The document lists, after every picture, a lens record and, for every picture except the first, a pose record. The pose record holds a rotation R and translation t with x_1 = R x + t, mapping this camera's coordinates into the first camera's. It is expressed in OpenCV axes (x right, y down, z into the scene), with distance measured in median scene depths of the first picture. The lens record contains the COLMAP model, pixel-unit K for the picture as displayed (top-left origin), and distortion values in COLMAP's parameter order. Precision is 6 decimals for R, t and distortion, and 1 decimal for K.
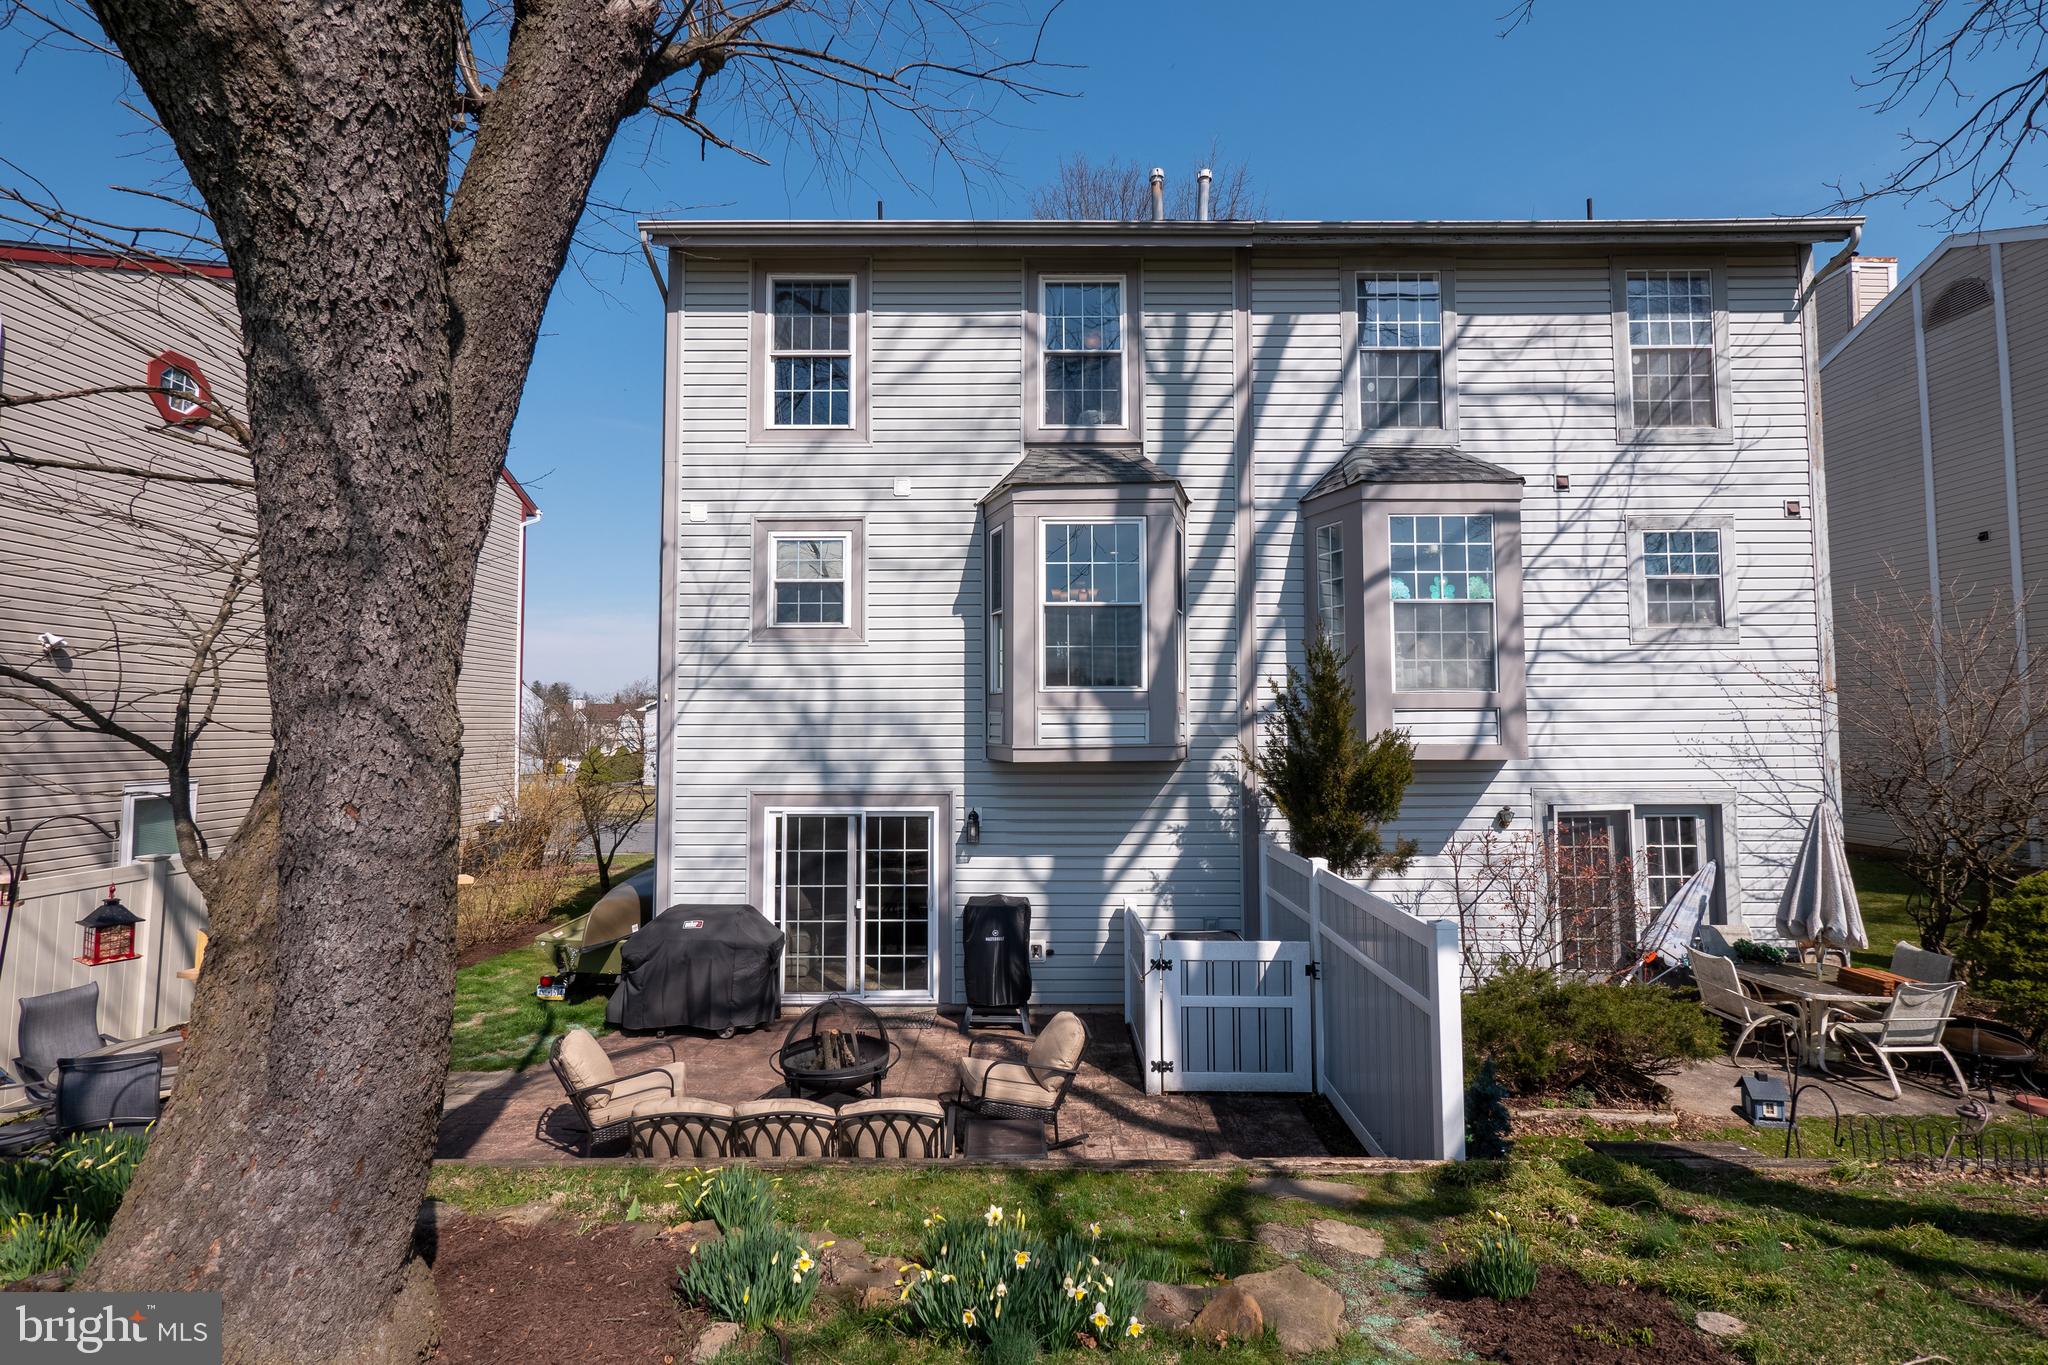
lens RADIAL K [[931.7, 0, 1016.7], [0, 931.7, 673.5], [0, 0, 1]] dist [-0.000245, 0.000926]
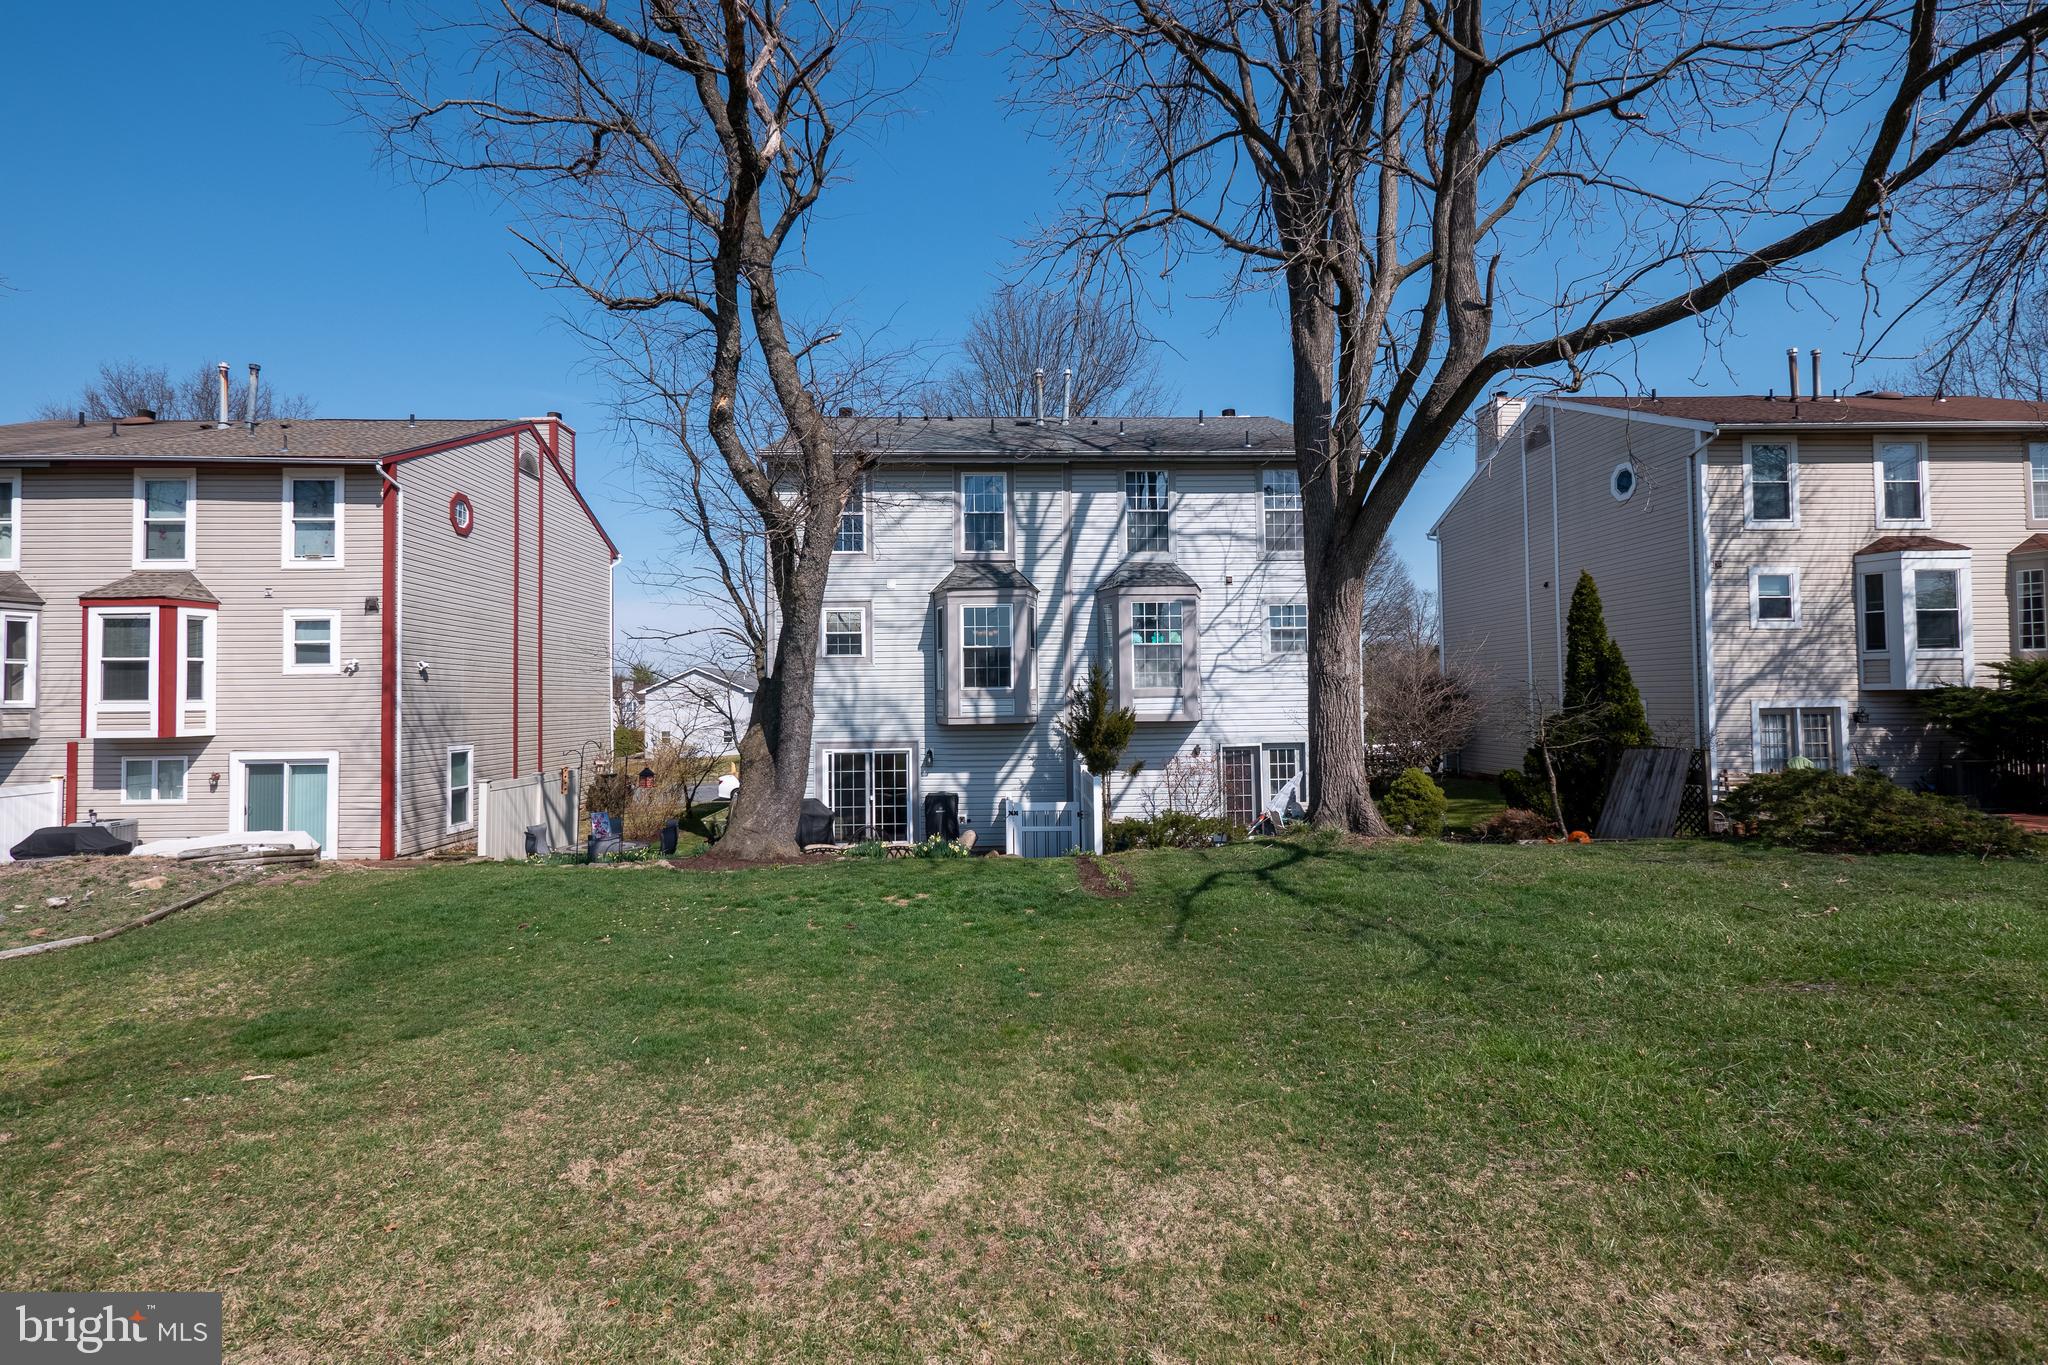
lens RADIAL K [[931.7, 0, 1010.9], [0, 931.7, 674.1], [0, 0, 1]] dist [-0.000245, 0.000926]
pose [[0.999385, -0.008633, 0.033977, 0.060101], [0.007746, 0.999628, 0.026133, -0.062708], [-0.034190, -0.025854, 0.999081, -0.961280]]
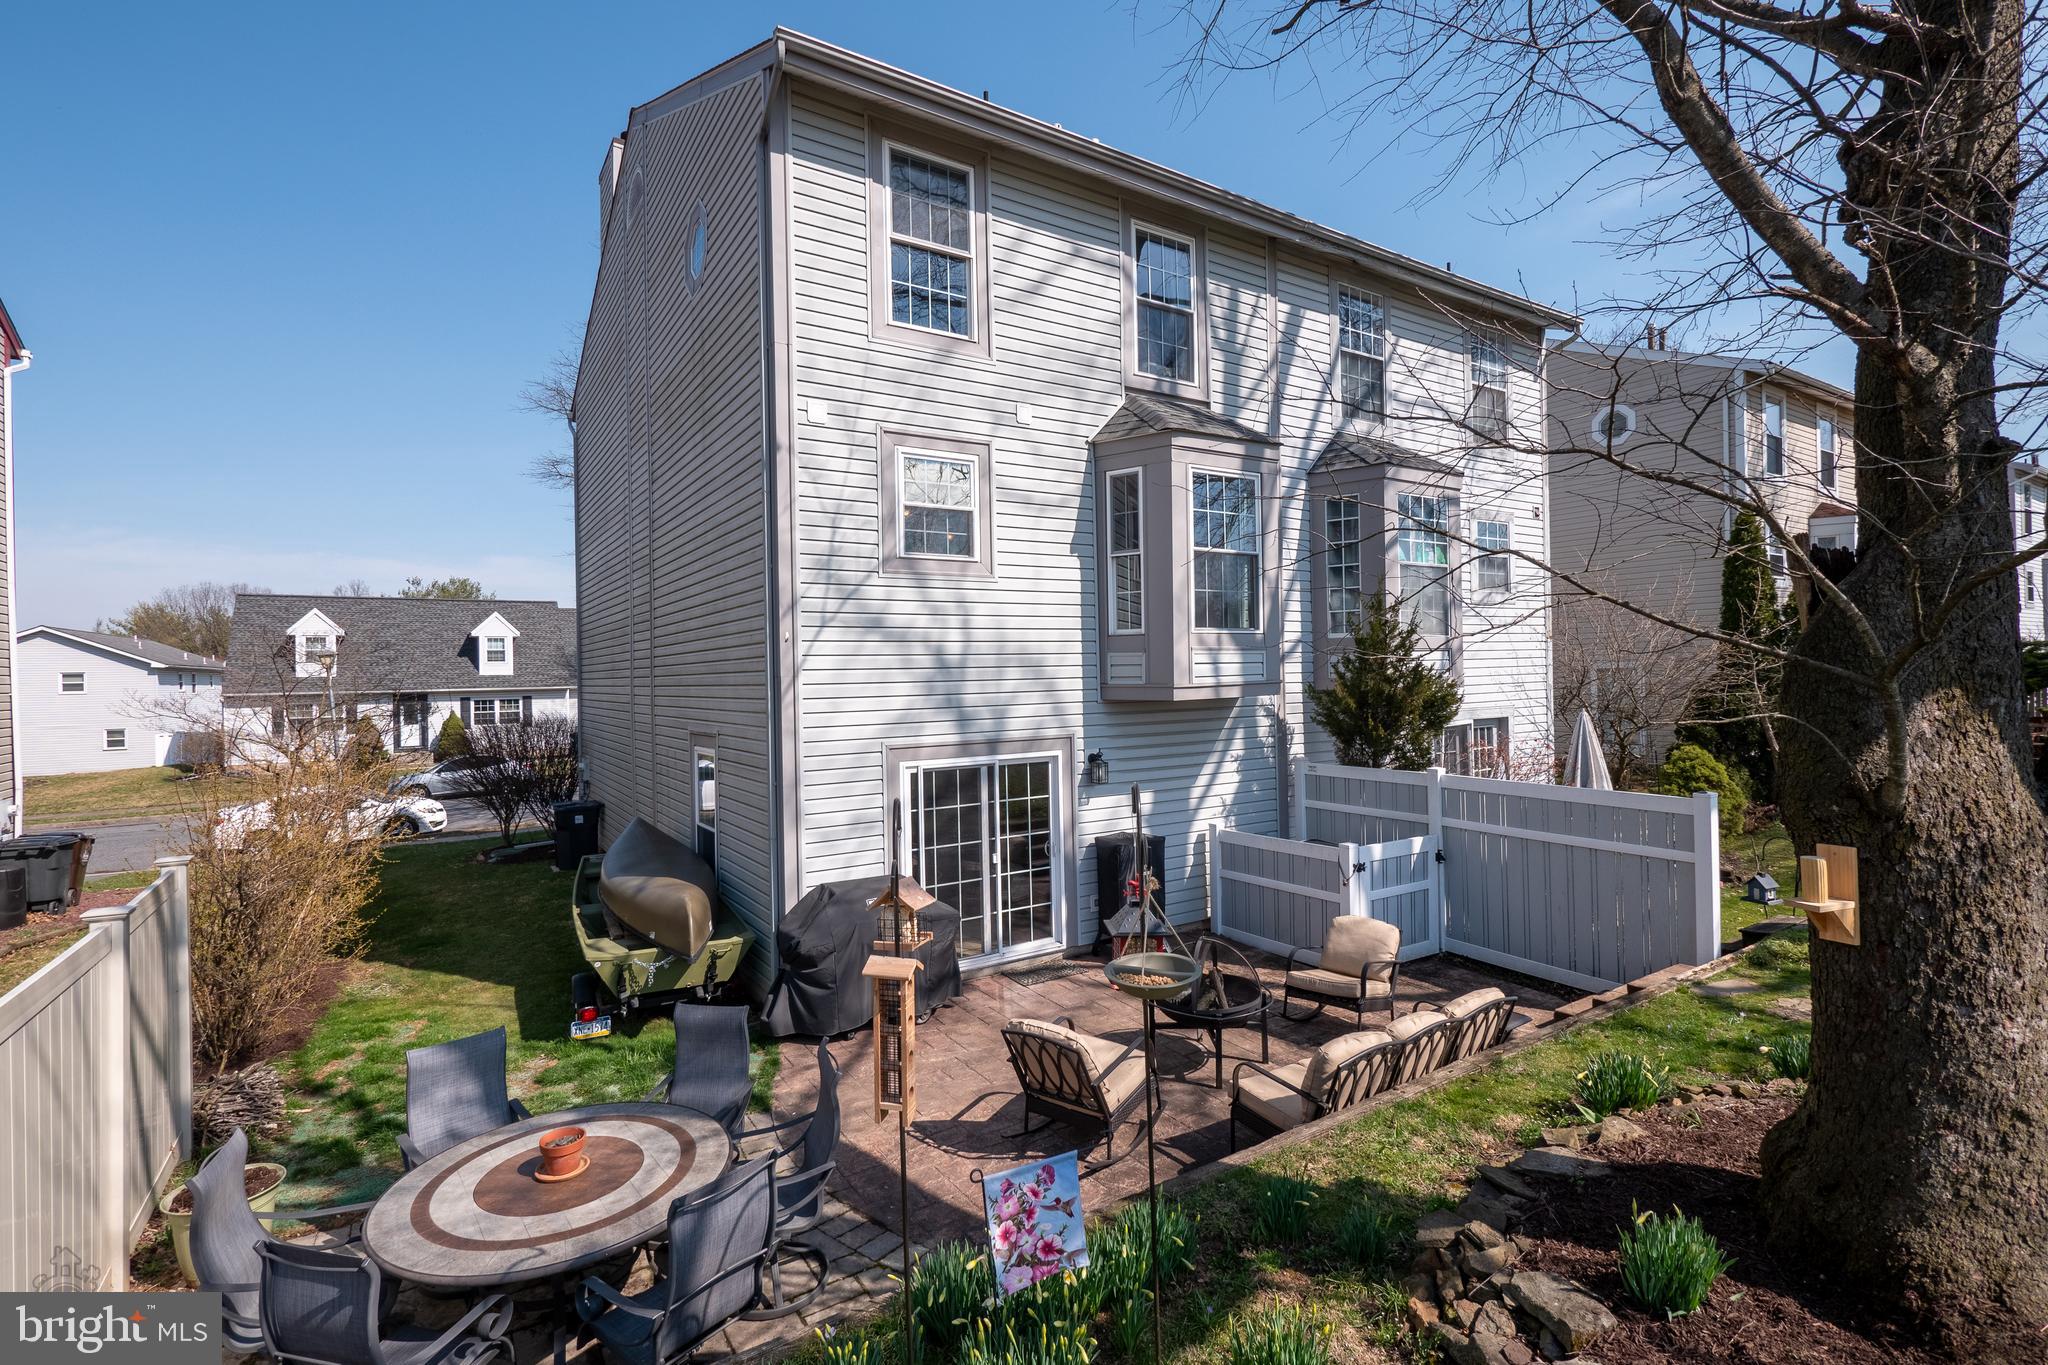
lens RADIAL K [[931.7, 0, 1008.4], [0, 931.7, 672.7], [0, 0, 1]] dist [-0.000245, 0.000926]
pose [[0.844618, -0.013657, 0.535196, -0.650550], [-0.011895, 0.998949, 0.044262, 0.018736], [-0.535238, -0.043750, 0.843568, 0.208125]]
